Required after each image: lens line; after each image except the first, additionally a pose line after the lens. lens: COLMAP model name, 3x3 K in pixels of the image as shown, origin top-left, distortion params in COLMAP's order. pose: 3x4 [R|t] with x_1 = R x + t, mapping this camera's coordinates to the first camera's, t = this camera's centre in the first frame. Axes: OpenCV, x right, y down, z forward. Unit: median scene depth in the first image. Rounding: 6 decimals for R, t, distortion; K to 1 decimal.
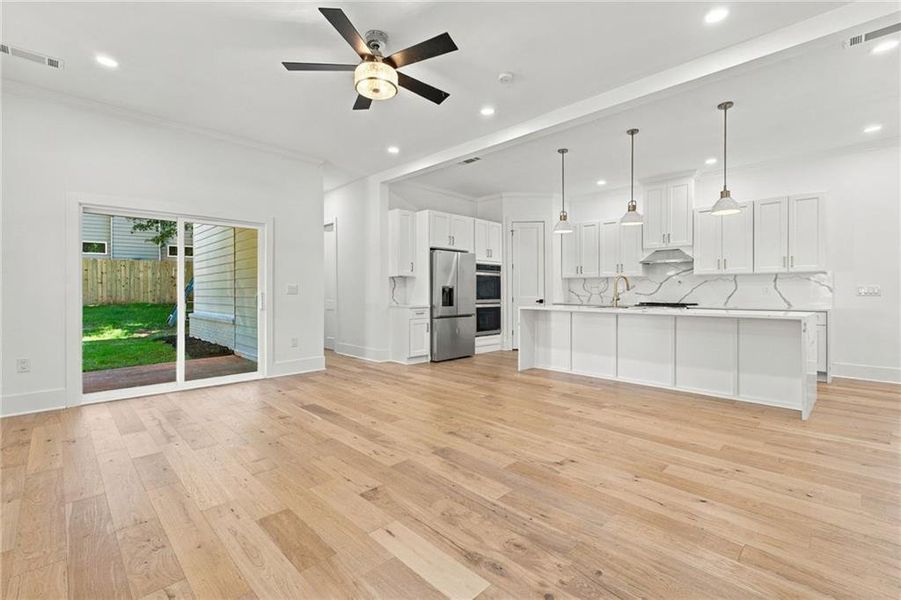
lens RADIAL K [[398.5, 0, 447.5], [0, 398.5, 300.4], [0, 0, 1]] dist [-0.000505, 0.000249]
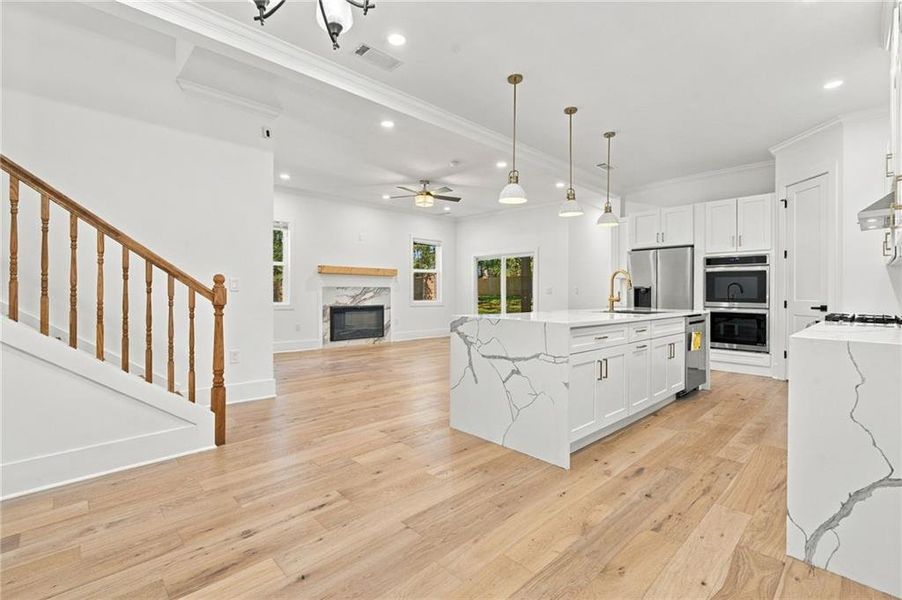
lens RADIAL K [[399.3, 0, 449.3], [0, 399.3, 295.9], [0, 0, 1]] dist [0.000398, 0.000167]
pose [[-0.017291, 0.004879, -0.999839, 0.976996], [-0.025452, 0.999662, 0.005319, -0.005746], [0.999526, 0.025540, -0.017161, 0.535348]]
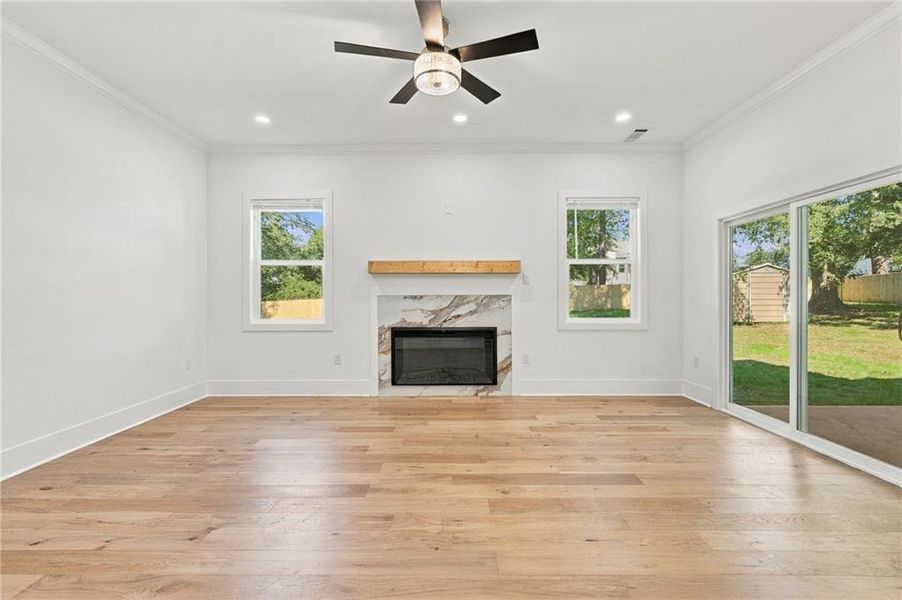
lens RADIAL K [[394.0, 0, 447.5], [0, 394.0, 300.4], [0, 0, 1]] dist [0.001822, 0.000193]
pose [[-0.702783, 0.005667, -0.711381, 0.201212], [-0.013290, 0.999689, 0.021093, -0.025887], [0.711280, 0.024278, -0.702490, 0.741964]]
